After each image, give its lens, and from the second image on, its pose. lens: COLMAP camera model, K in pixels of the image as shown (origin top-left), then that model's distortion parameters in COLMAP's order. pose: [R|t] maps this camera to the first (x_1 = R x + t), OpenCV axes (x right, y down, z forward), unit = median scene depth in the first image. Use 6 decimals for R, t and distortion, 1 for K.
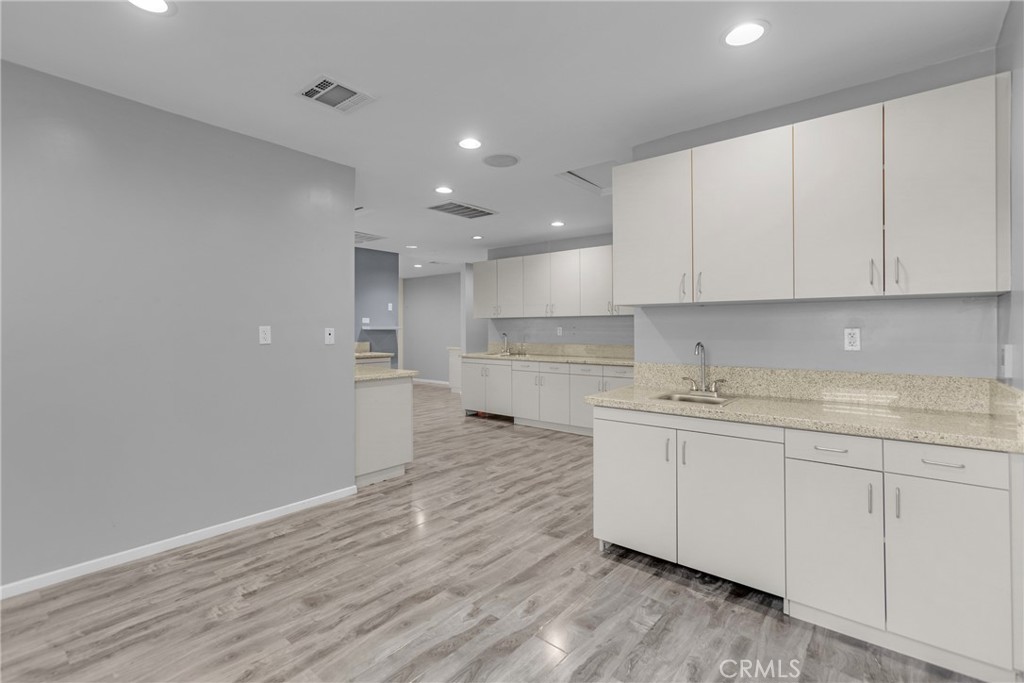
lens RADIAL K [[472.8, 0, 506.7], [0, 472.8, 321.6], [0, 0, 1]] dist [-0.017643, 0.011215]
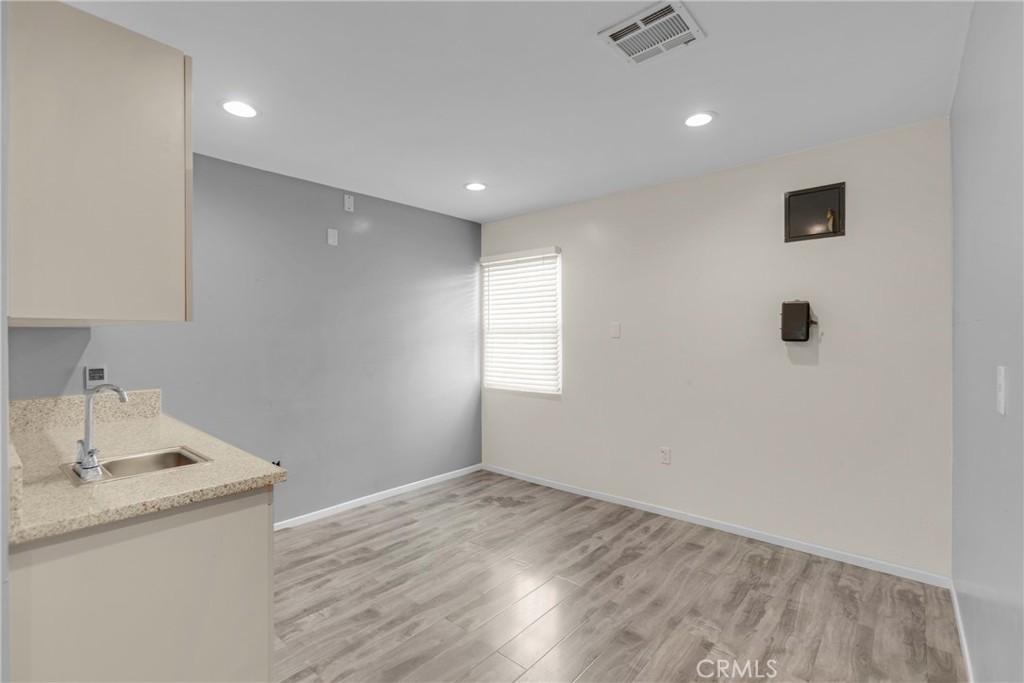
lens RADIAL K [[472.8, 0, 507.1], [0, 472.8, 346.2], [0, 0, 1]] dist [-0.017643, 0.011215]
pose [[-0.999830, -0.000756, 0.018401, -0.100626], [-0.000564, 0.999945, 0.010449, -0.011829], [-0.018407, 0.010437, -0.999776, 1.155104]]
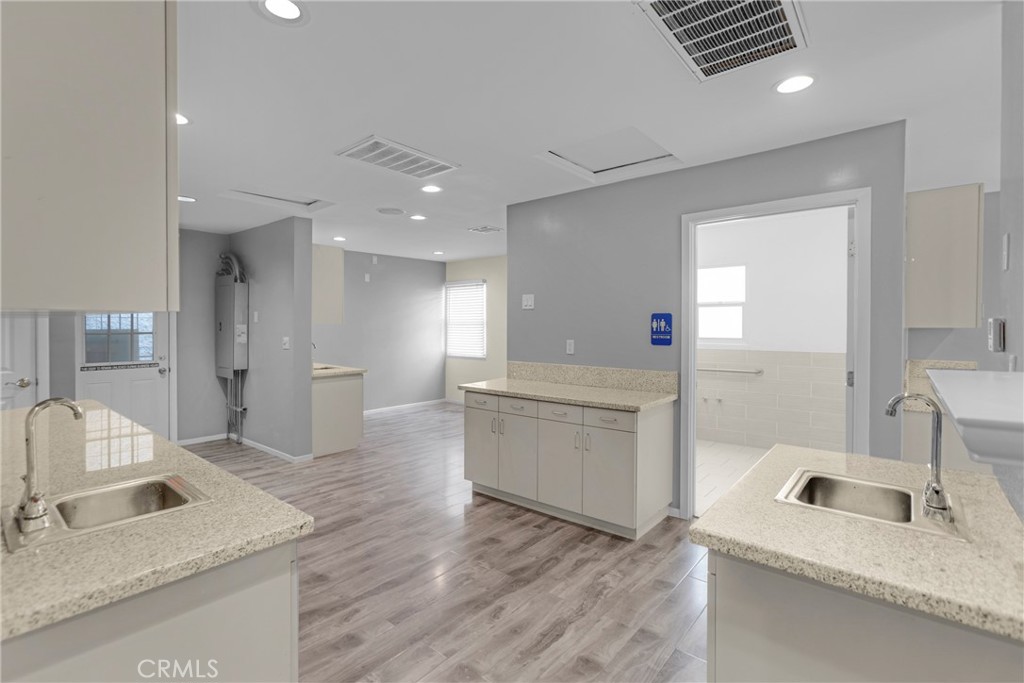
lens RADIAL K [[472.8, 0, 516.0], [0, 472.8, 332.1], [0, 0, 1]] dist [-0.017643, 0.011215]
pose [[-0.999955, -0.000198, -0.009493, -0.324969], [-0.000205, 1.000000, 0.000723, -0.001883], [0.009492, 0.000724, -0.999955, 2.156787]]
